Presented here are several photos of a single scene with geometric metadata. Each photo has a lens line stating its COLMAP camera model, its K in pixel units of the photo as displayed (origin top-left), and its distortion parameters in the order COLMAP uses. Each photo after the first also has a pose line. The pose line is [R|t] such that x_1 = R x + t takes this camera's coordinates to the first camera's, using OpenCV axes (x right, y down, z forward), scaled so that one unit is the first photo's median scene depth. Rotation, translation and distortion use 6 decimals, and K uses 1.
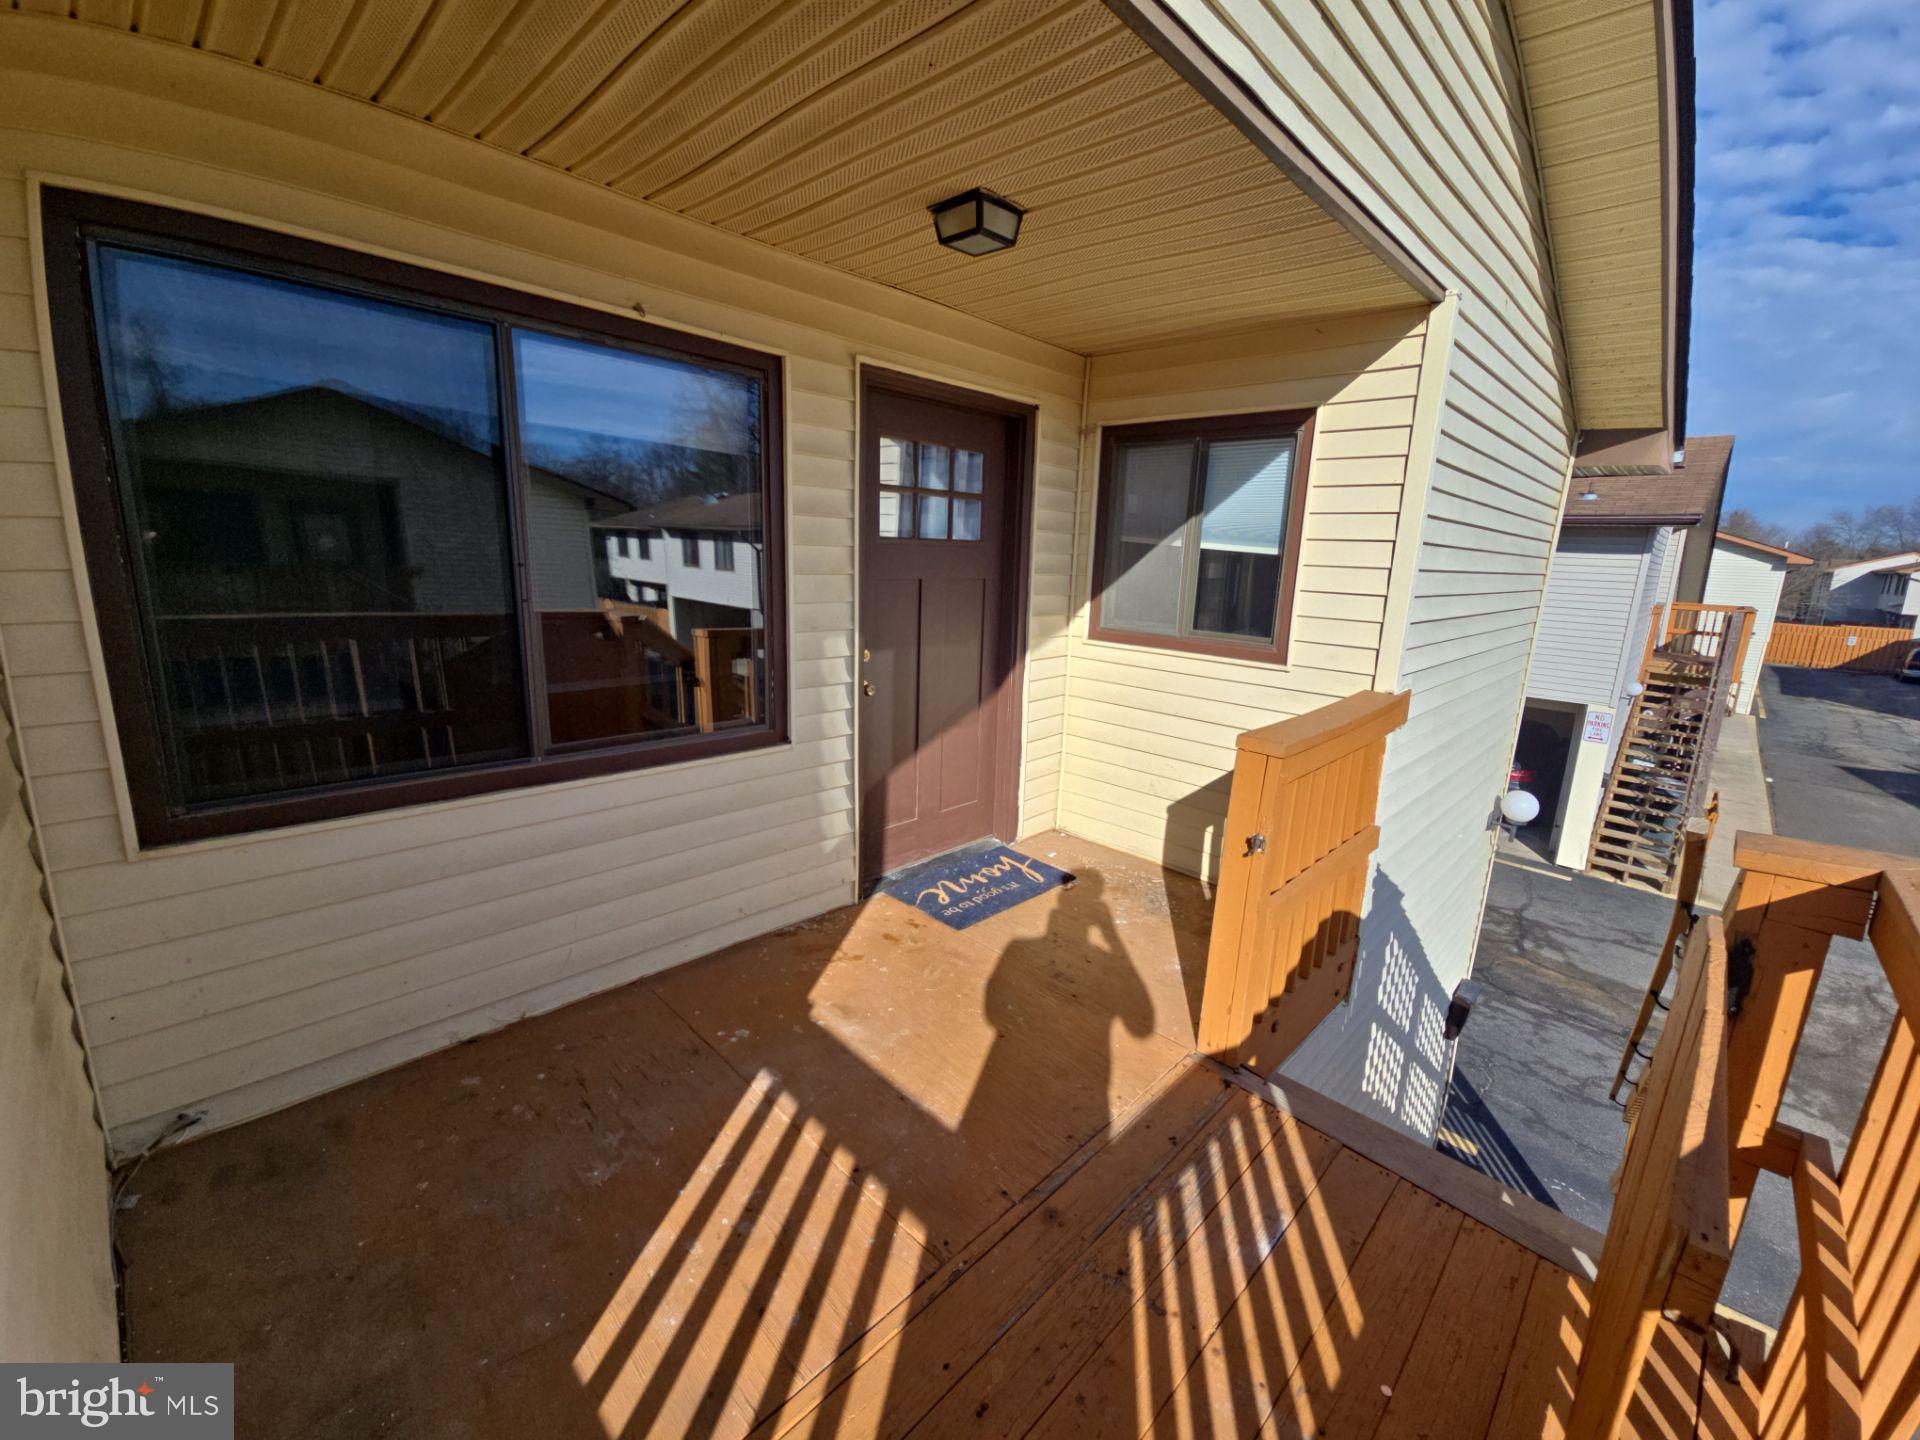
lens RADIAL K [[793.0, 0, 959.1], [0, 793.0, 723.6], [0, 0, 1]] dist [-0.003218, -0.000699]
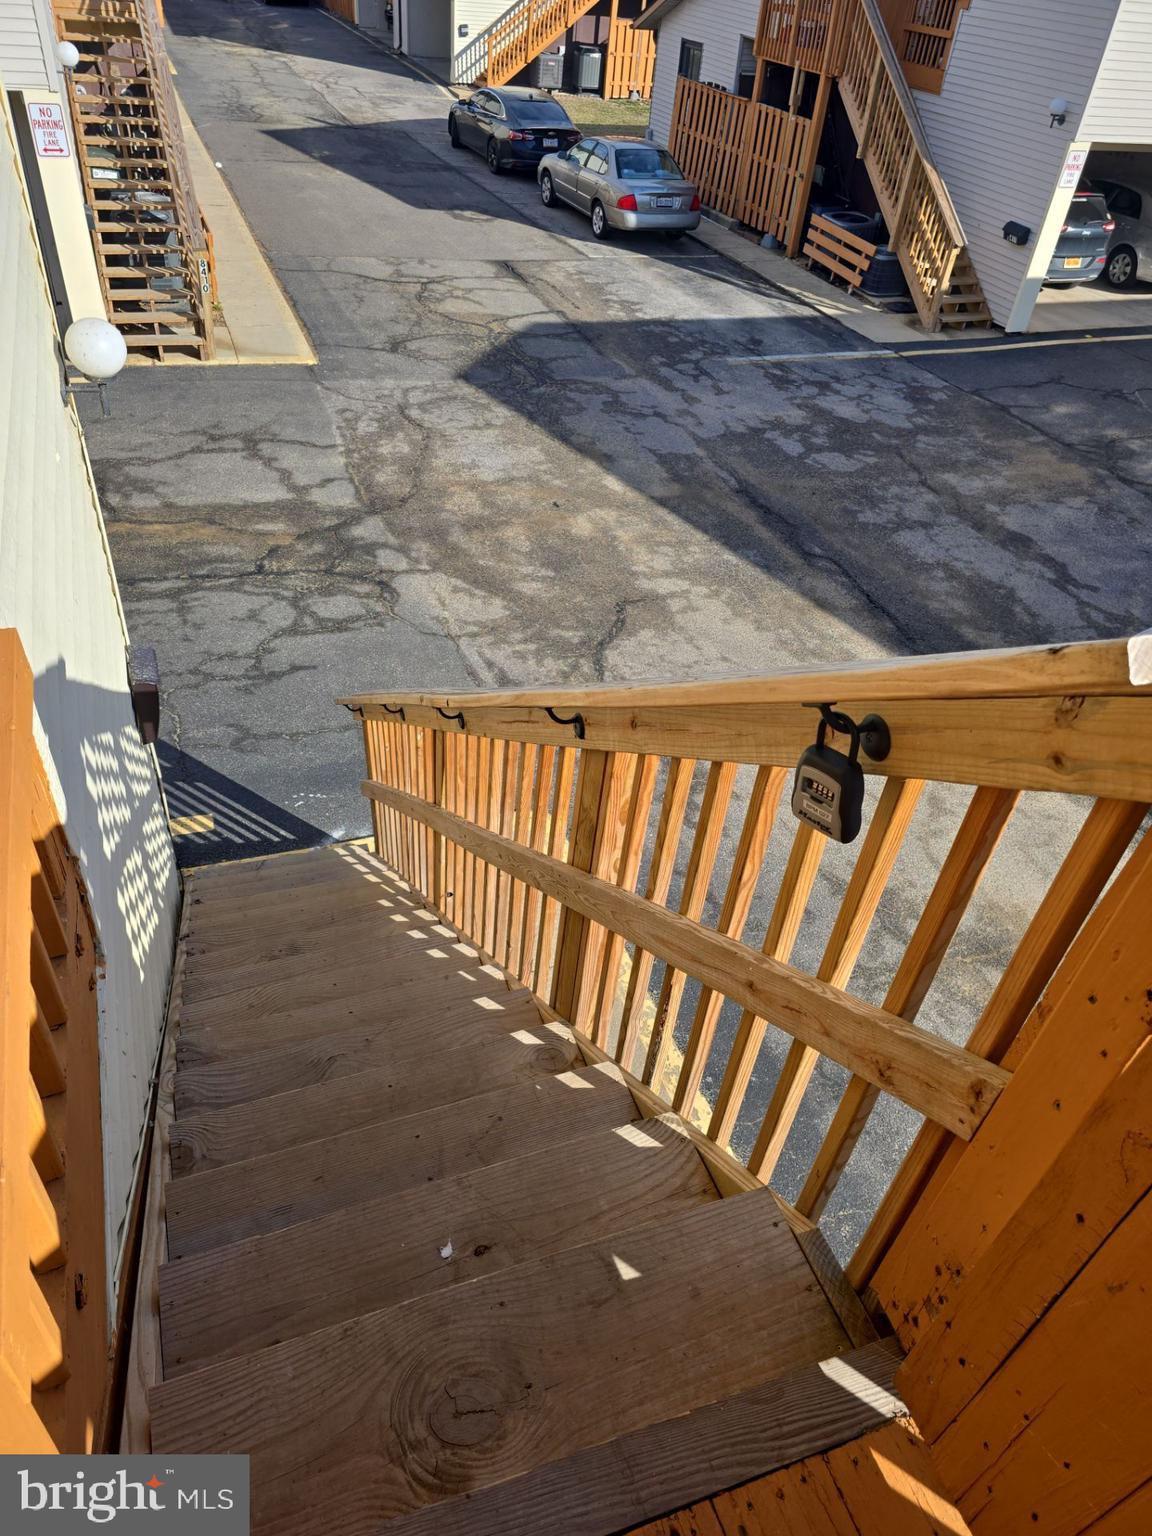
lens RADIAL K [[1049.2, 0, 569.9], [0, 1049.2, 774.2], [0, 0, 1]] dist [0.004769, -0.002417]
pose [[0.425726, -0.583678, 0.691432, 0.078015], [0.138980, 0.797250, 0.587432, -0.021392], [-0.894115, -0.153990, 0.420529, 0.164087]]
